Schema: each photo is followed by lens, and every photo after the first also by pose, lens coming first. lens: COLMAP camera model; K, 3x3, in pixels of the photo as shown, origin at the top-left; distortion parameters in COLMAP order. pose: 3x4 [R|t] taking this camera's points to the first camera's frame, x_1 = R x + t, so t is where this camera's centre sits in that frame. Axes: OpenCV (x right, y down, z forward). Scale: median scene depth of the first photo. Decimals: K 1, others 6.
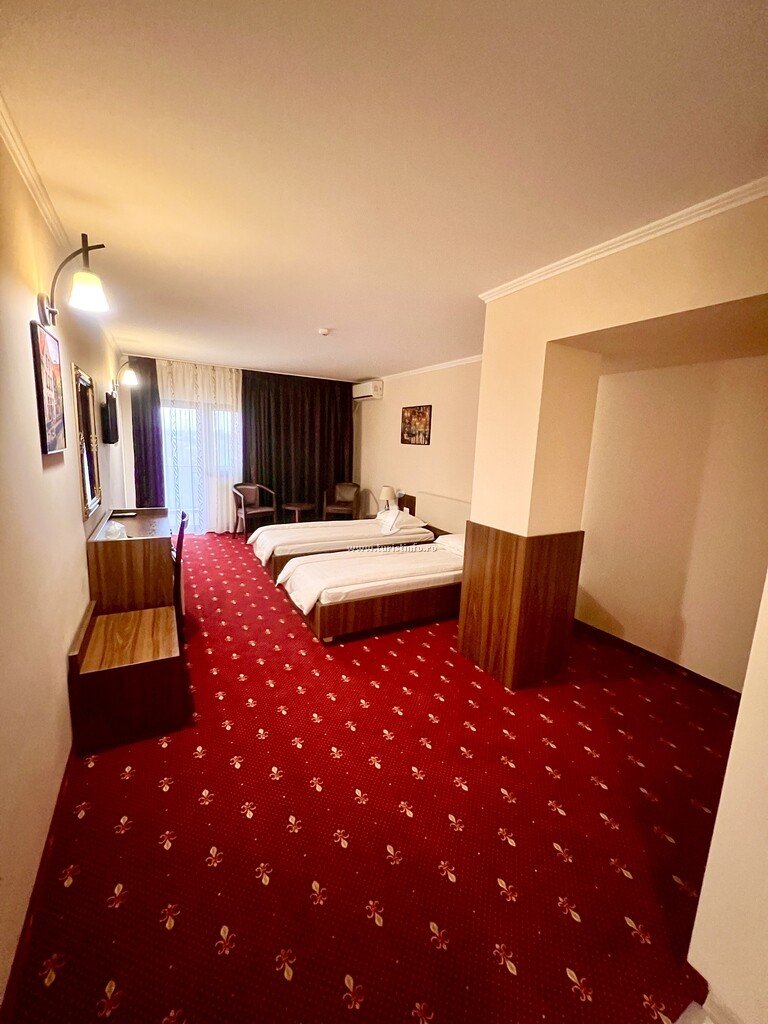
lens RADIAL K [[407.4, 0, 384.0], [0, 407.4, 512.0], [0, 0, 1]] dist [-0.001291, -0.000120]
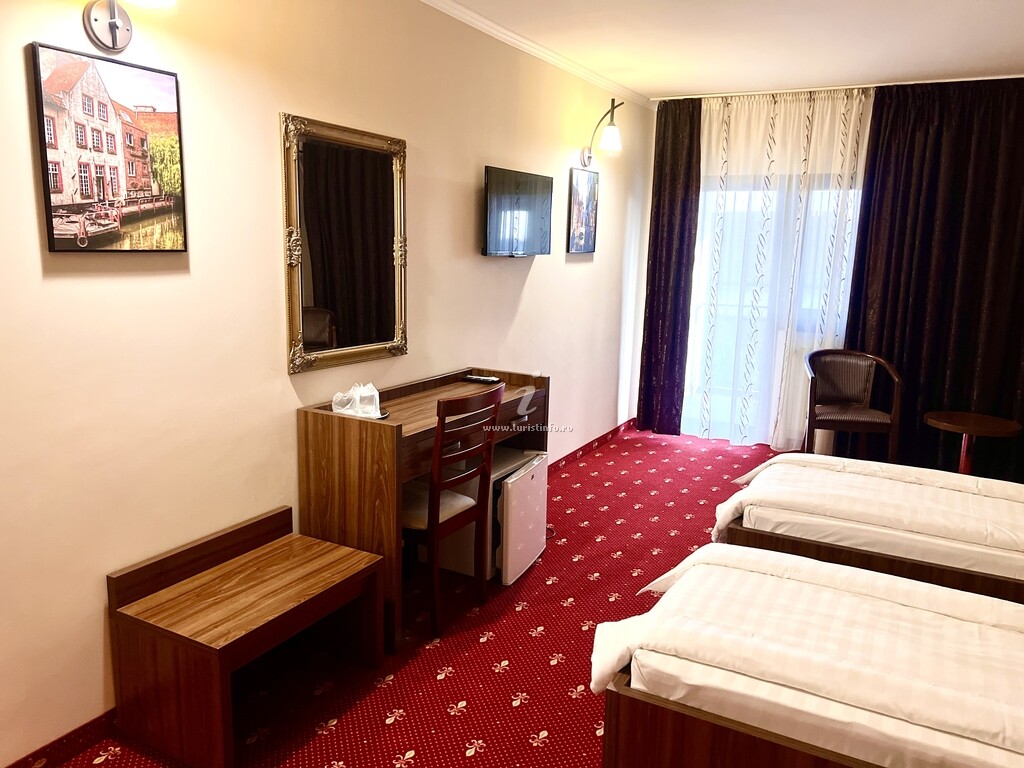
lens RADIAL K [[764.4, 0, 512.0], [0, 764.4, 384.0], [0, 0, 1]] dist [0.064140, -0.052891]
pose [[0.543207, 0.126283, -0.830047, 0.169500], [-0.145164, 0.987861, 0.055293, -0.031202], [0.826954, 0.090457, 0.554945, 0.267139]]
